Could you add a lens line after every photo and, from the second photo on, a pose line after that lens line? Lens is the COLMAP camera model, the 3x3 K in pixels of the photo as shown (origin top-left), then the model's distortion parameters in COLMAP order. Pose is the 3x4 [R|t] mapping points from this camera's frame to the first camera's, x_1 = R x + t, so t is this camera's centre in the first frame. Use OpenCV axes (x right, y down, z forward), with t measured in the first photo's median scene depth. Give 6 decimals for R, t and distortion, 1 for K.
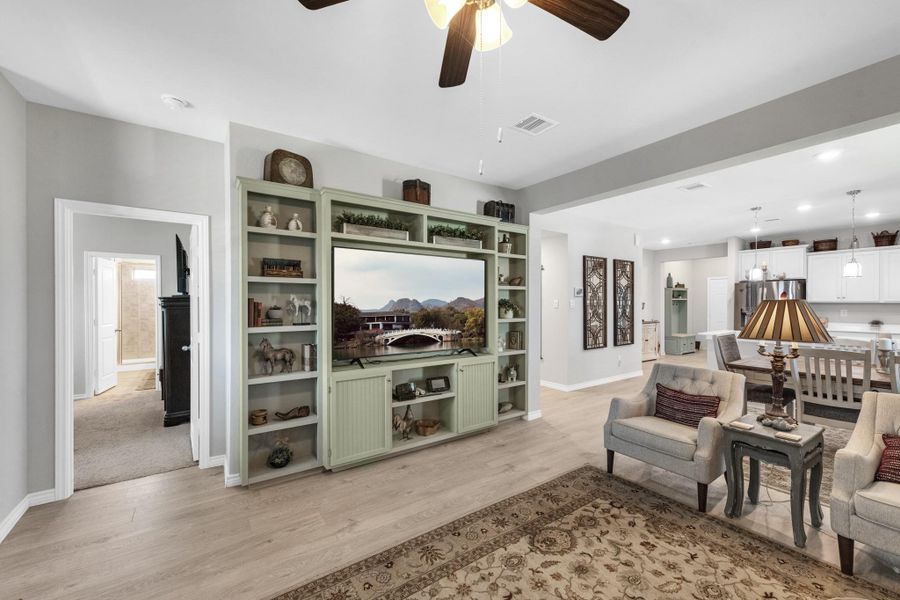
lens RADIAL K [[367.5, 0, 452.3], [0, 367.5, 303.8], [0, 0, 1]] dist [0.009687, 0.000096]
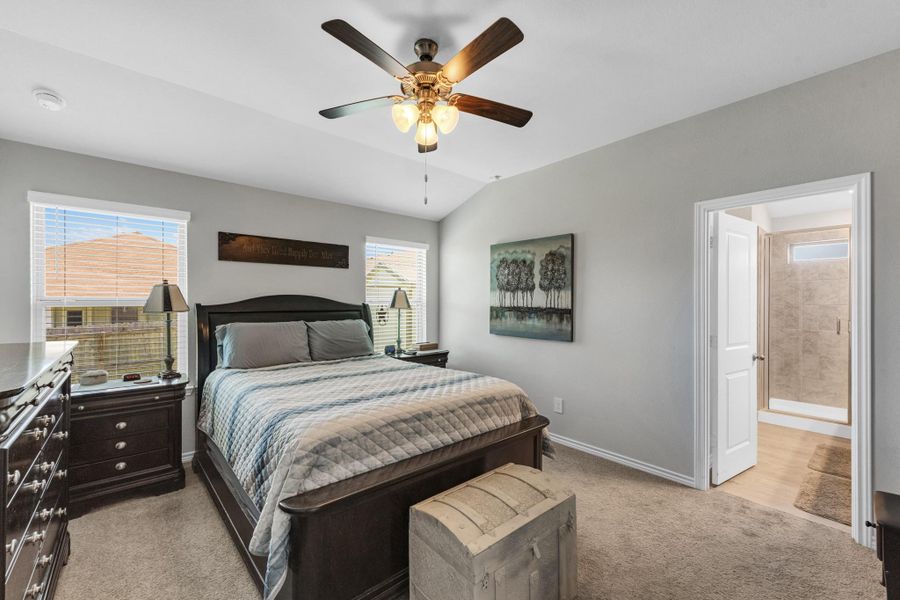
lens RADIAL K [[360.8, 0, 447.5], [0, 360.8, 305.9], [0, 0, 1]] dist [0.002335, 0.000089]
pose [[0.102896, 0.005621, -0.994676, -0.386888], [-0.003147, 0.999981, 0.005325, 0.000644], [0.994687, 0.002582, 0.102912, 0.446397]]
